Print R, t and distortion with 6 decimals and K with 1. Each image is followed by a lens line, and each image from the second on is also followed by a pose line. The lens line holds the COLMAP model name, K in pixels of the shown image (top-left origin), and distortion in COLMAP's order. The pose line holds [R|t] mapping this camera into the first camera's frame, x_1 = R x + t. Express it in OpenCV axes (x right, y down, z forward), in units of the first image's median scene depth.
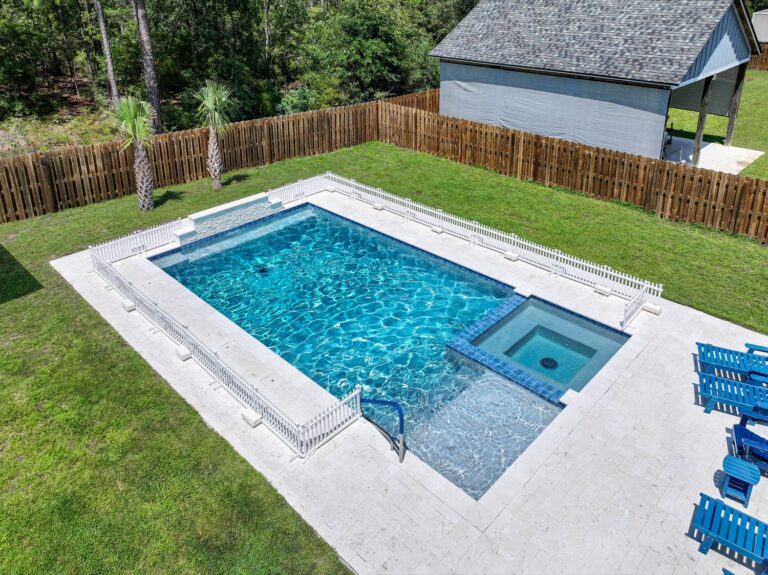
lens RADIAL K [[534.1, 0, 386.2], [0, 534.1, 283.4], [0, 0, 1]] dist [0.027685, 0.007098]
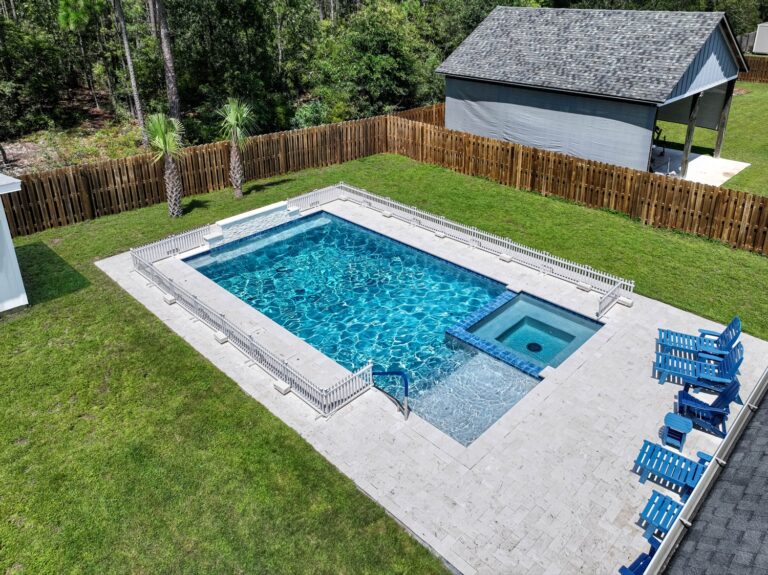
lens RADIAL K [[550.9, 0, 387.1], [0, 550.9, 287.9], [0, 0, 1]] dist [0.035458, 0.006852]
pose [[0.999916, 0.002714, -0.012653, 0.000032], [-0.002887, 0.999903, -0.013660, 0.023788], [0.012615, 0.013695, 0.999827, -0.132695]]
